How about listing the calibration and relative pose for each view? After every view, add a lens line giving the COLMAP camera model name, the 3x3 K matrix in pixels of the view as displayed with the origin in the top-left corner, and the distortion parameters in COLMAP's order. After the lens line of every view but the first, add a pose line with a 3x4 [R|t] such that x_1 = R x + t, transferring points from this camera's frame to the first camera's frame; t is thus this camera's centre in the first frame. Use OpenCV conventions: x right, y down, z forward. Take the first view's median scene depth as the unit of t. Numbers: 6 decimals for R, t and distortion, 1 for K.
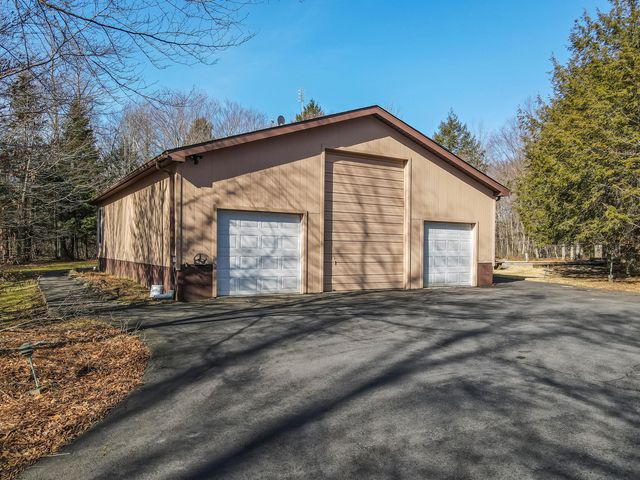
lens RADIAL K [[492.5, 0, 320.0], [0, 492.5, 240.0], [0, 0, 1]] dist [-0.006268, -0.001610]
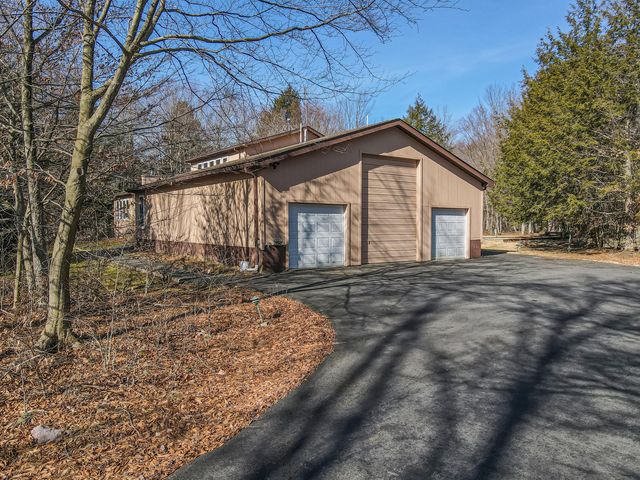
lens RADIAL K [[490.0, 0, 319.3], [0, 490.0, 225.7], [0, 0, 1]] dist [0.000529, 0.001471]
pose [[0.996518, -0.011905, 0.082525, -0.165426], [0.010152, 0.999715, 0.021625, -0.020924], [-0.082759, -0.020712, 0.996354, -0.214529]]
